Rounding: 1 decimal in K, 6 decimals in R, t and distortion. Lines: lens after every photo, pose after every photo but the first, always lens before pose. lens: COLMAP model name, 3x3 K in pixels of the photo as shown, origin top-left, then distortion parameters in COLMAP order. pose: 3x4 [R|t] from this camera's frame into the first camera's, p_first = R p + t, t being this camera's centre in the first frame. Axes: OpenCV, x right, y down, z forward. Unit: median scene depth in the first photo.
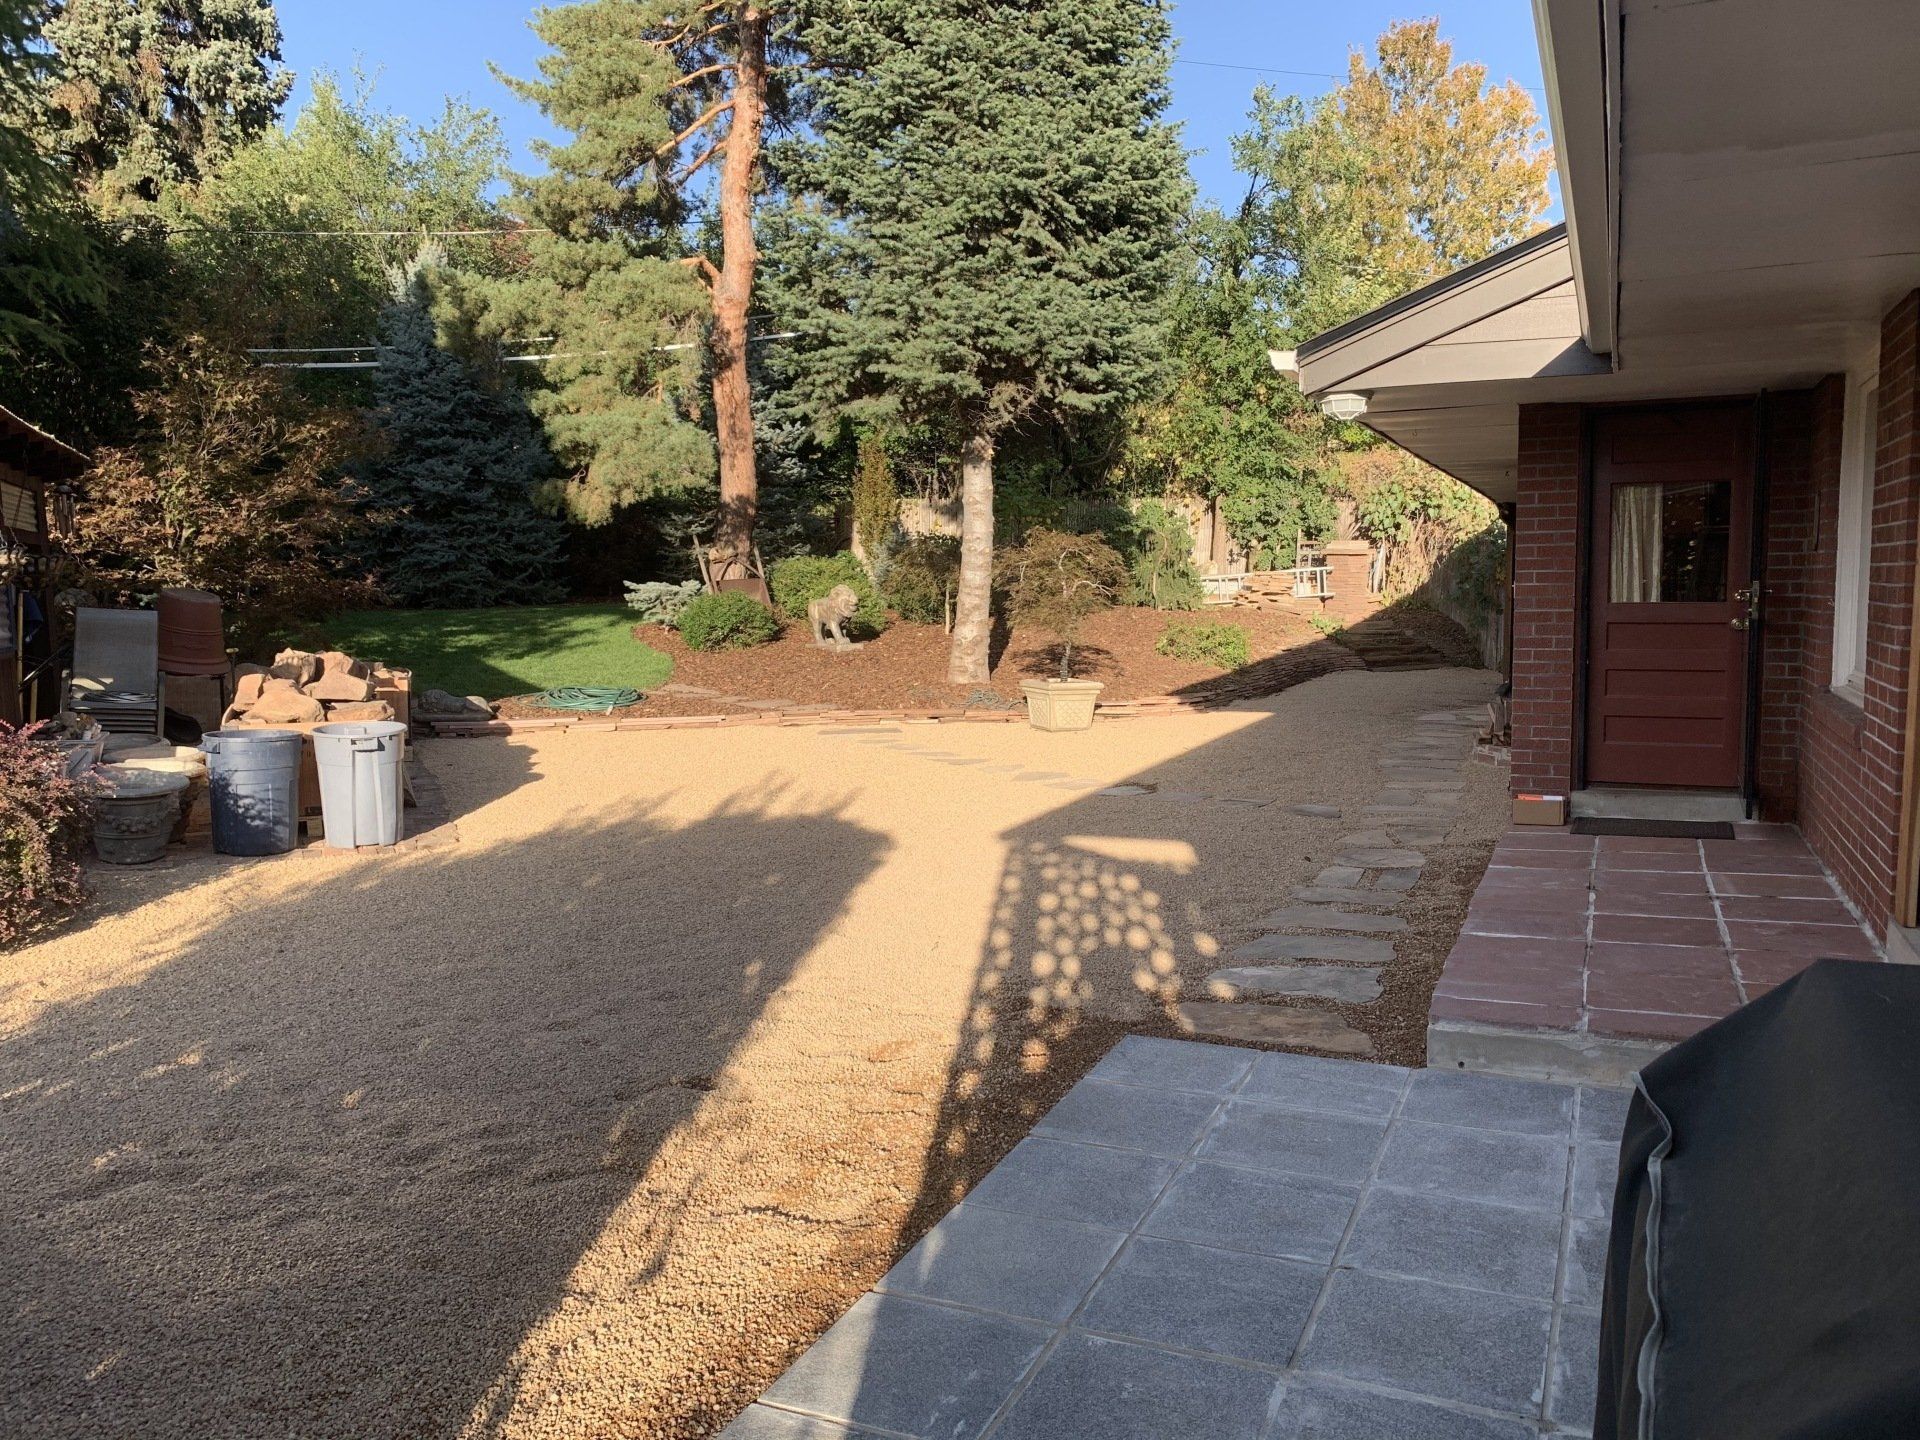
lens RADIAL K [[1474.5, 0, 977.1], [0, 1474.5, 726.3], [0, 0, 1]] dist [0.024266, -0.026133]
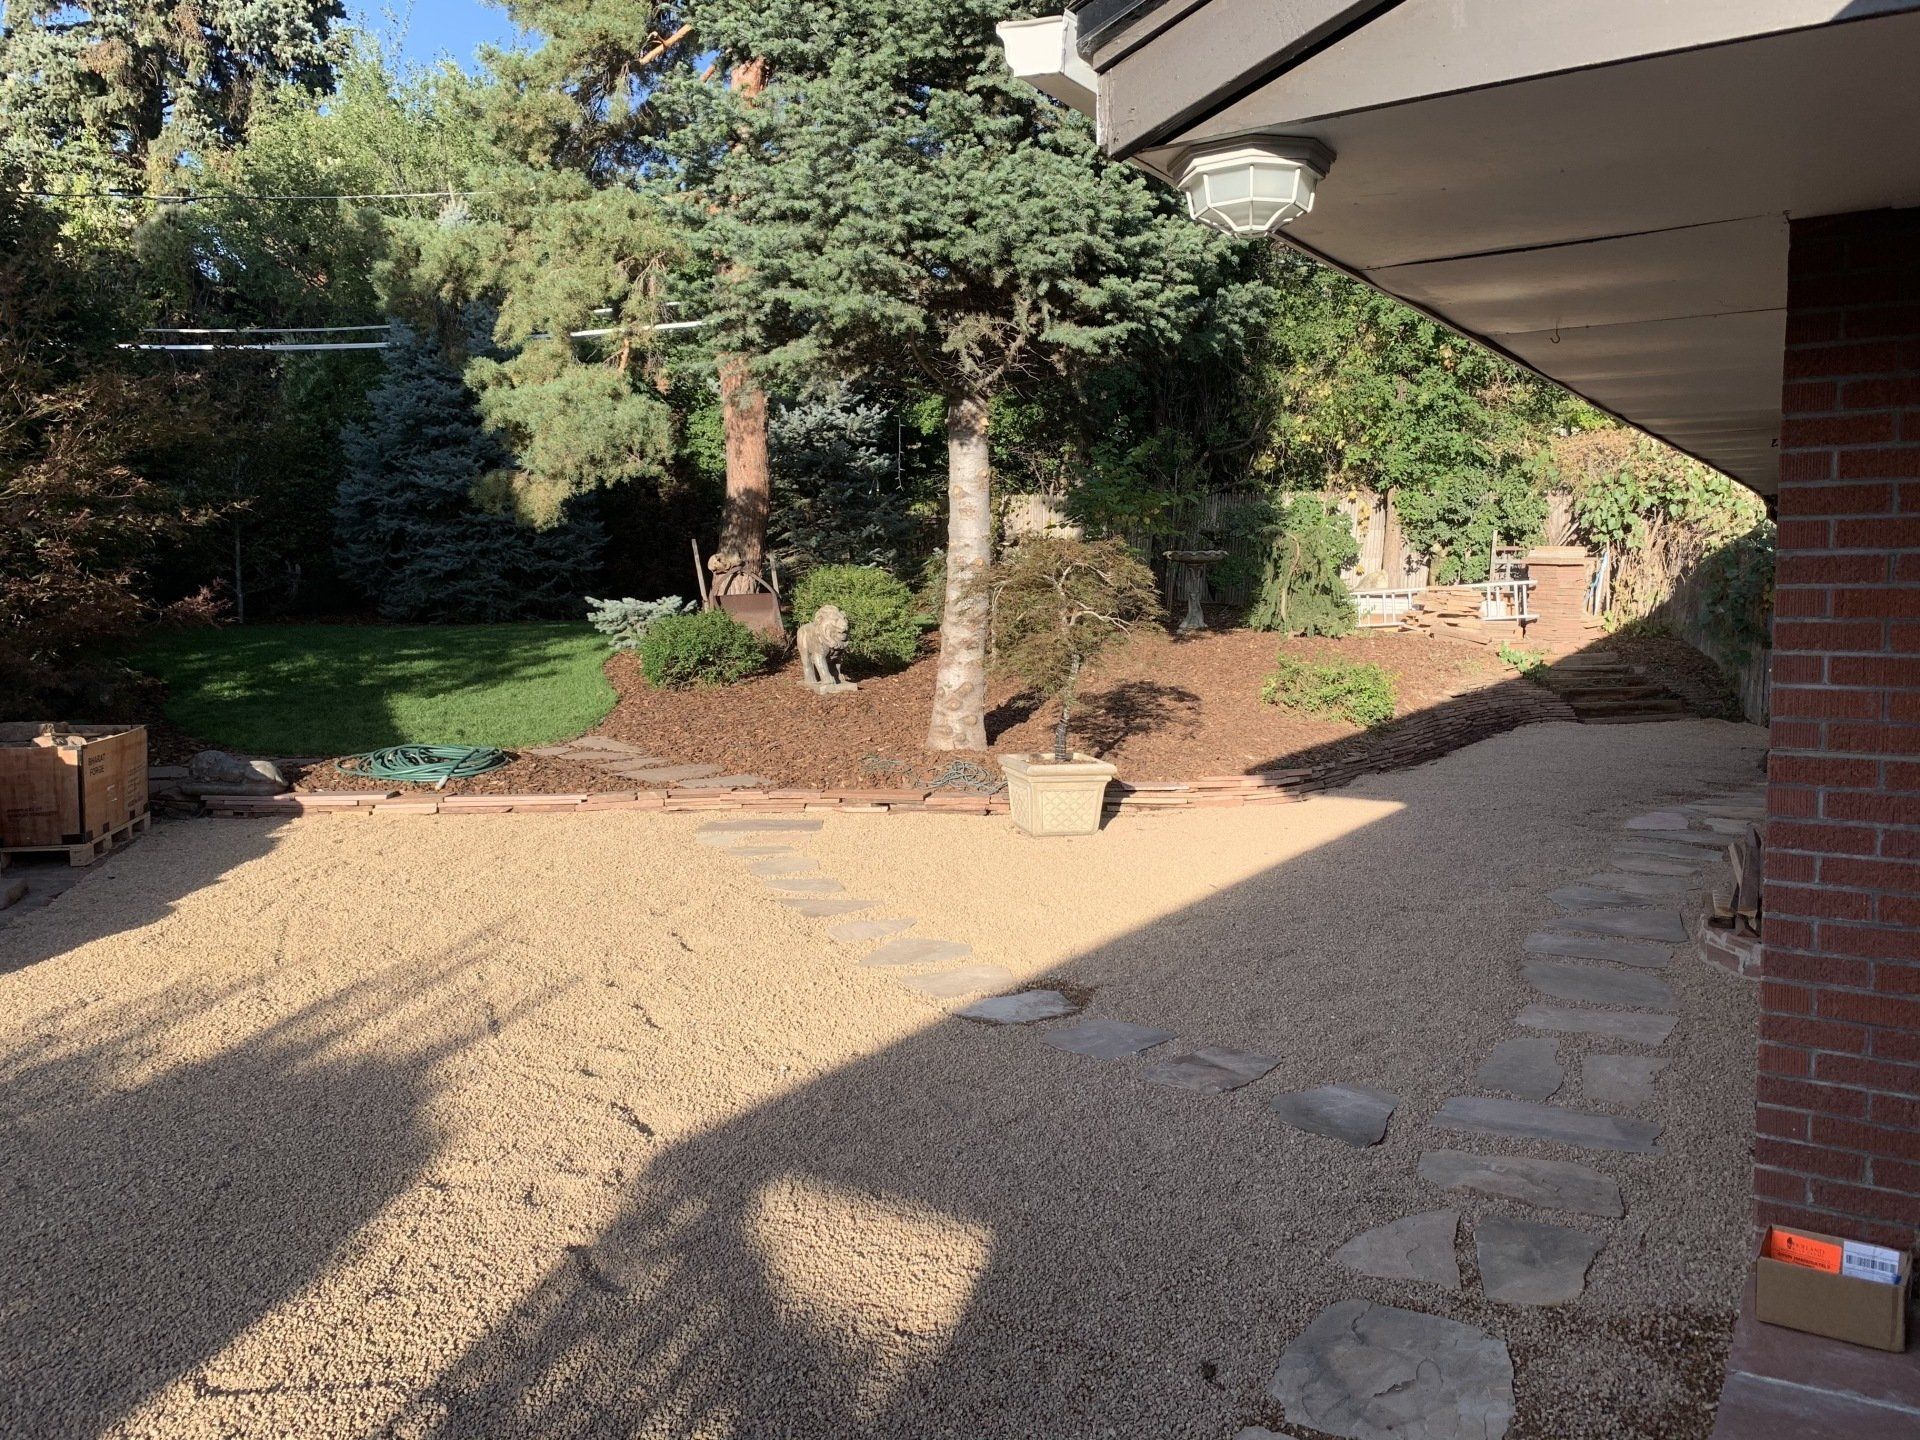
lens RADIAL K [[1474.5, 0, 974.3], [0, 1474.5, 702.1], [0, 0, 1]] dist [0.024266, -0.026133]
pose [[0.987475, 0.018476, -0.156687, 0.098439], [-0.020997, 0.999675, -0.014451, -0.036736], [0.156369, 0.017560, 0.987543, 0.263272]]
